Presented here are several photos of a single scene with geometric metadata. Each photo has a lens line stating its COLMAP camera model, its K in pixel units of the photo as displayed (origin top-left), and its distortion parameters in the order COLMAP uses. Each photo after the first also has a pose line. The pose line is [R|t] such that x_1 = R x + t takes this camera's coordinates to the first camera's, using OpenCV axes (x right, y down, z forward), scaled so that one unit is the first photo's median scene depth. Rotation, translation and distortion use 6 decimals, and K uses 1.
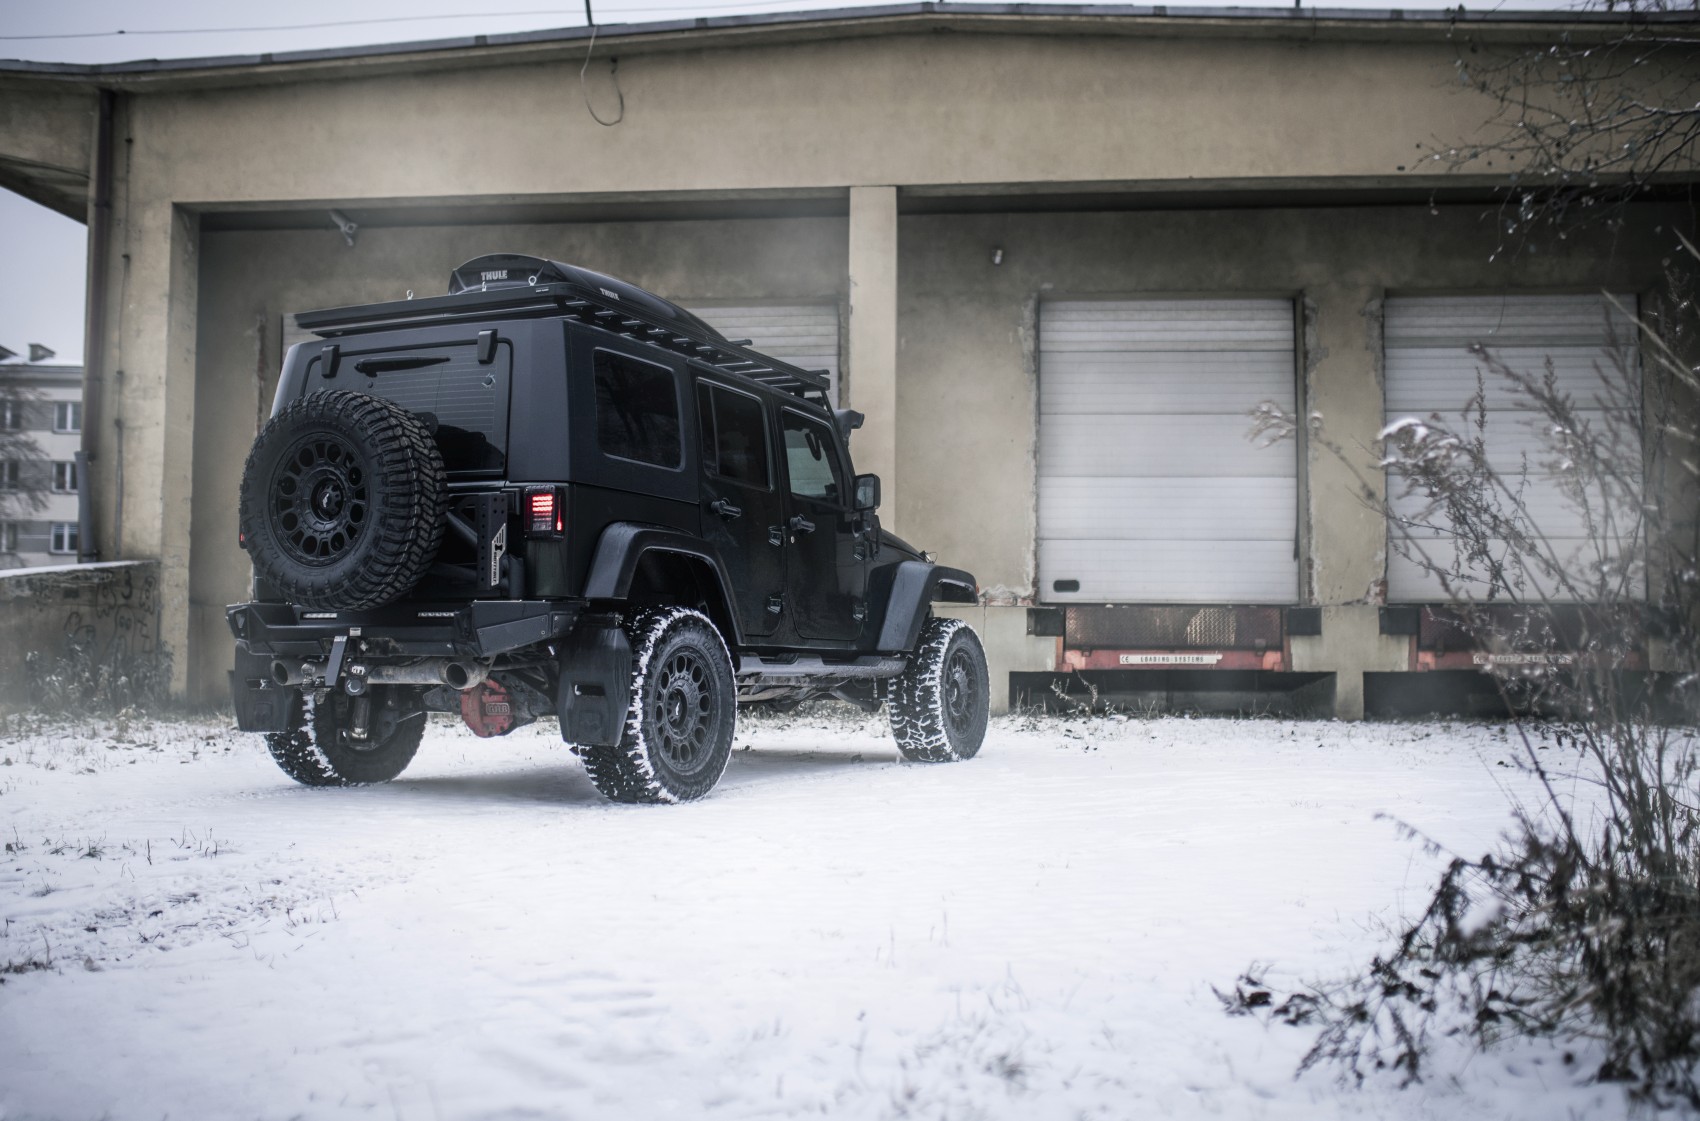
lens RADIAL K [[1686.8, 0, 852.6], [0, 1686.8, 550.6], [0, 0, 1]] dist [-0.068849, 0.110681]
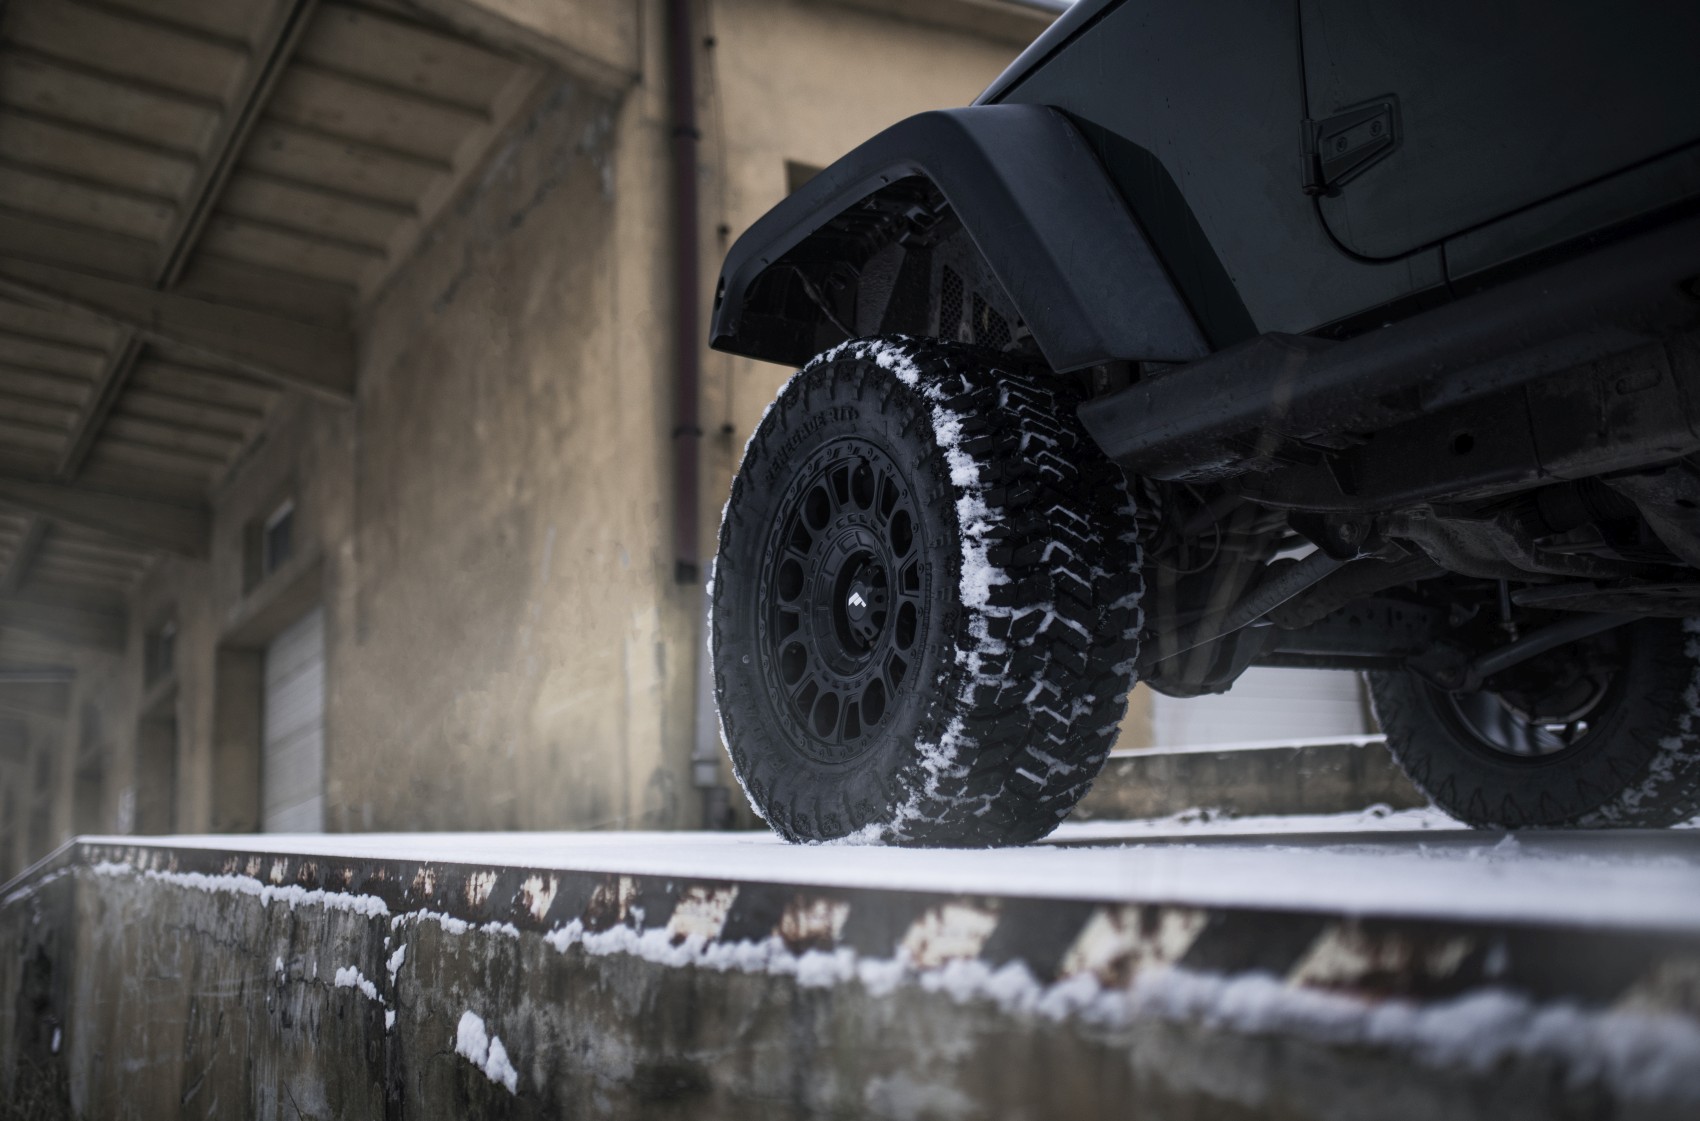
lens RADIAL K [[1718.3, 0, 787.6], [0, 1718.3, 568.4], [0, 0, 1]] dist [-0.047228, 0.012363]
pose [[0.823581, 0.087577, 0.560397, -0.727440], [0.020443, 0.982783, -0.183630, 0.040655], [-0.566831, 0.162690, 0.807611, 0.542243]]
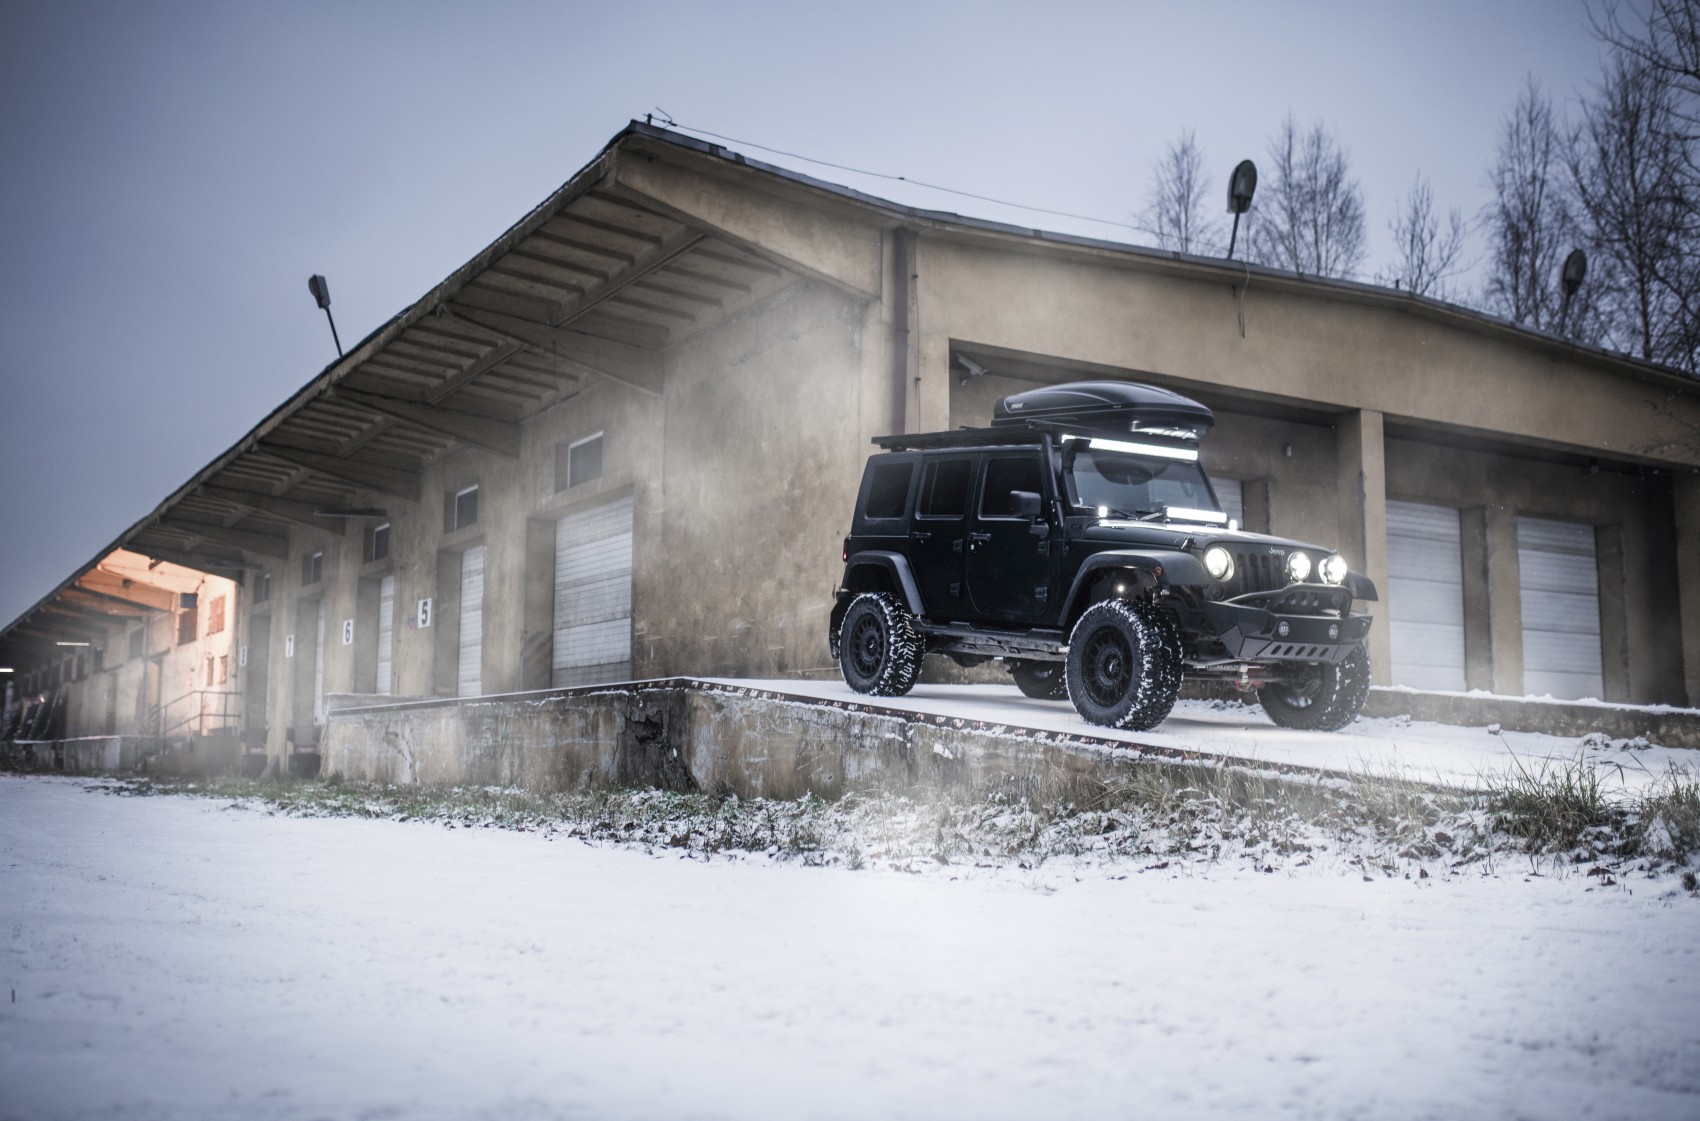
lens RADIAL K [[1633.5, 0, 850.0], [0, 1633.5, 560.5], [0, 0, 1]] dist [-0.081240, 0.115887]
pose [[0.808674, 0.073537, 0.583643, -1.096670], [-0.039279, 0.996692, -0.071155, 0.023844], [-0.586945, 0.034616, 0.808887, 0.148662]]
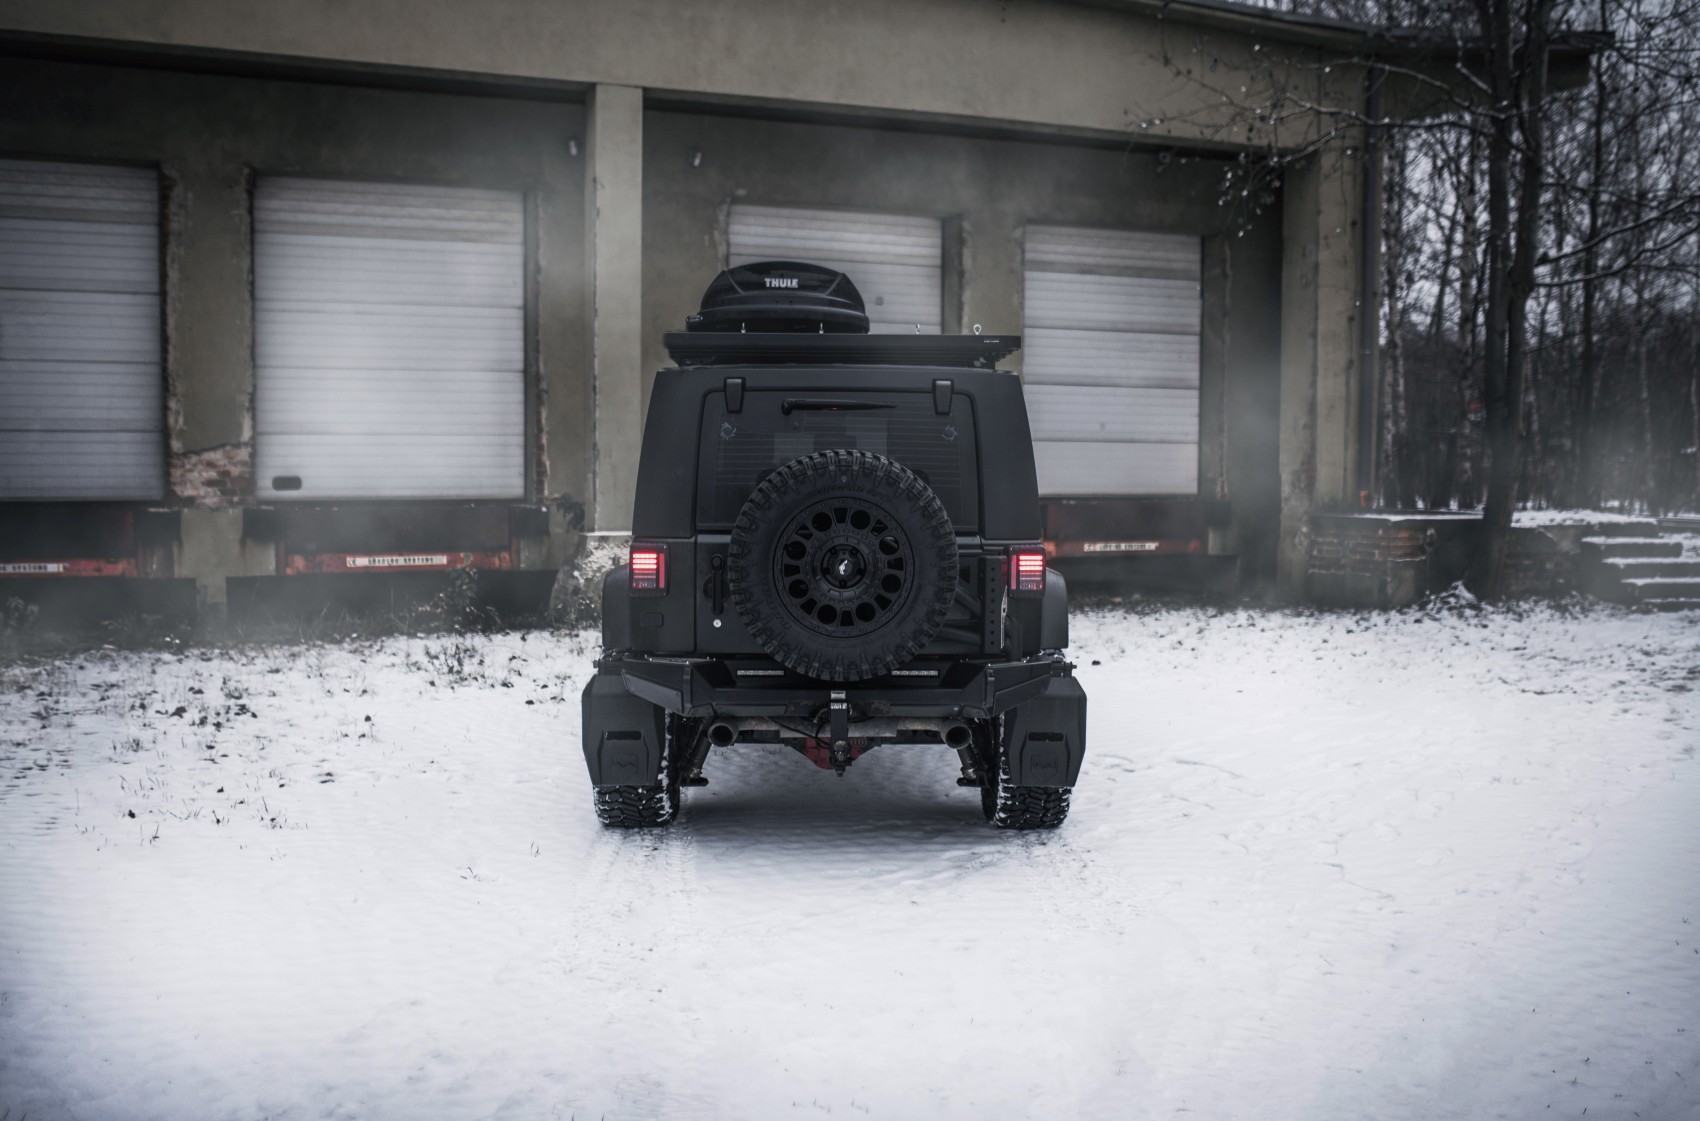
lens RADIAL K [[1633.5, 0, 850.0], [0, 1633.5, 560.5], [0, 0, 1]] dist [-0.081240, 0.115887]
pose [[0.889162, -0.026376, 0.456832, -0.296089], [-0.032703, 0.992122, 0.120934, -0.058932], [-0.456423, -0.122469, 0.881294, 0.071778]]
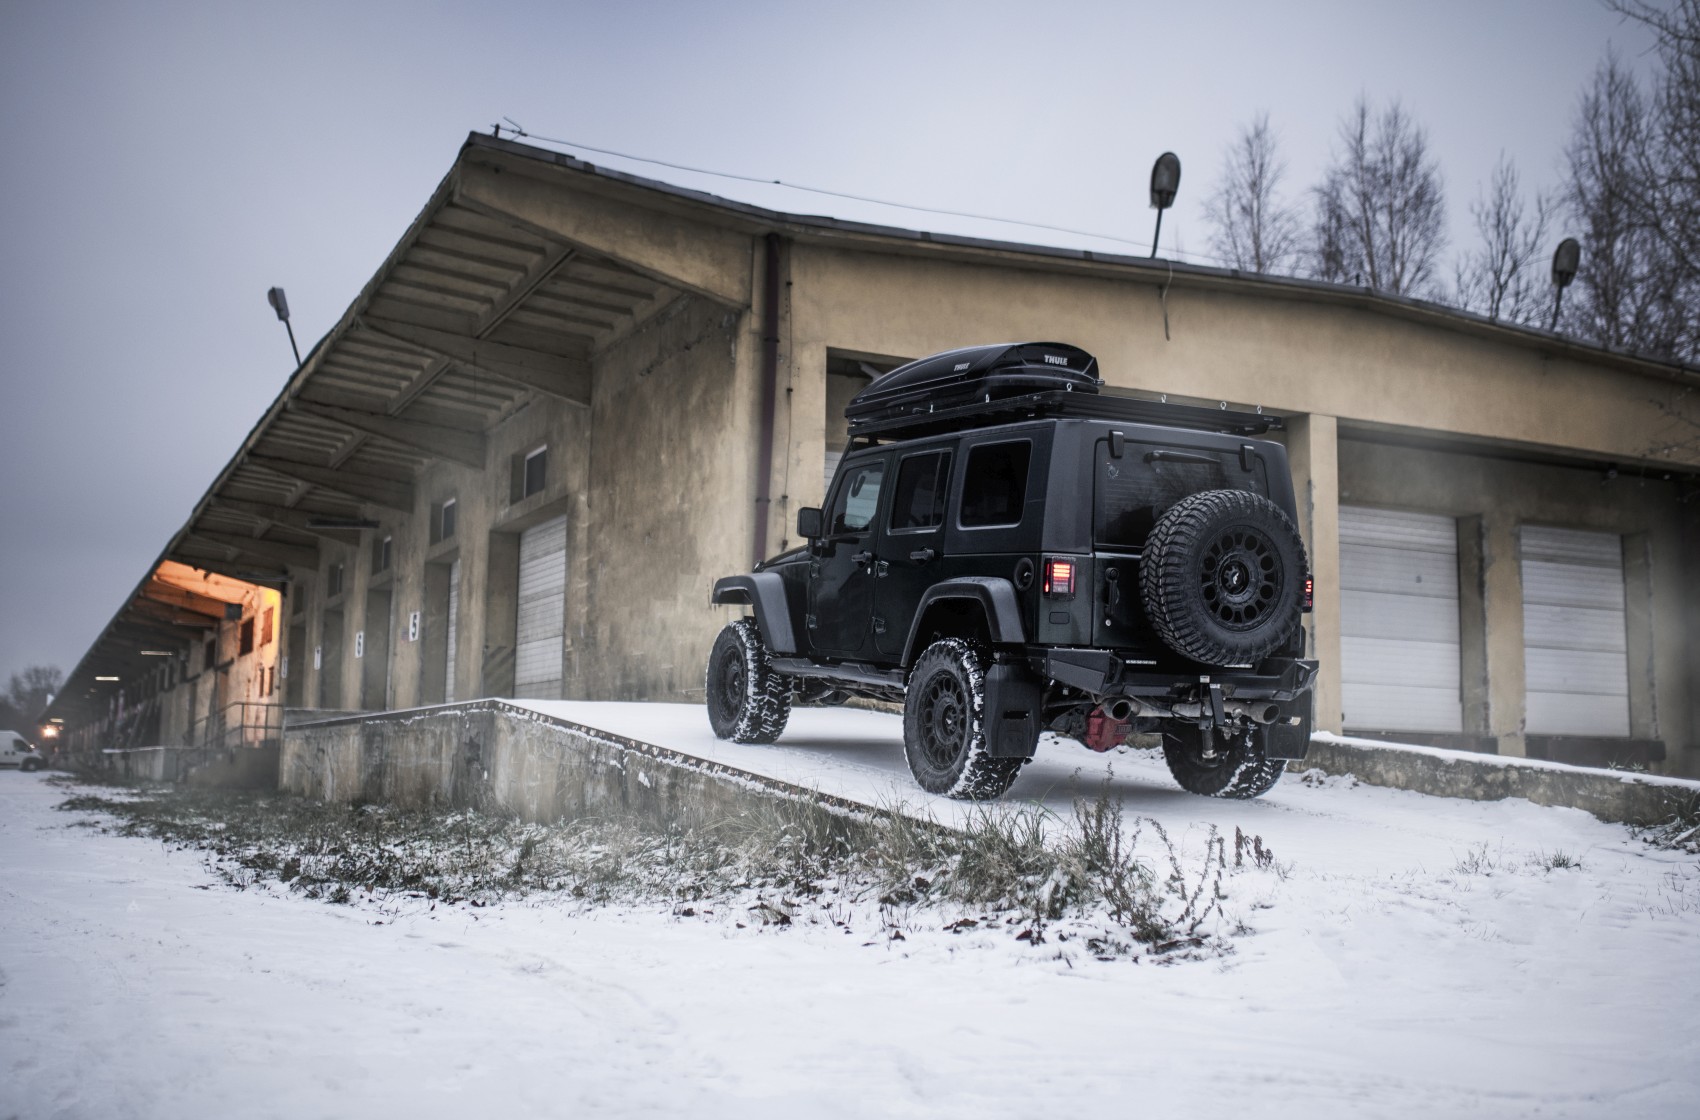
lens RADIAL K [[1712.6, 0, 850.0], [0, 1712.6, 560.0], [0, 0, 1]] dist [-0.083879, 0.132773]
pose [[0.858728, 0.073834, 0.507085, -0.951900], [-0.043980, 0.996533, -0.070623, 0.009635], [-0.510542, 0.038344, 0.858998, 0.035163]]
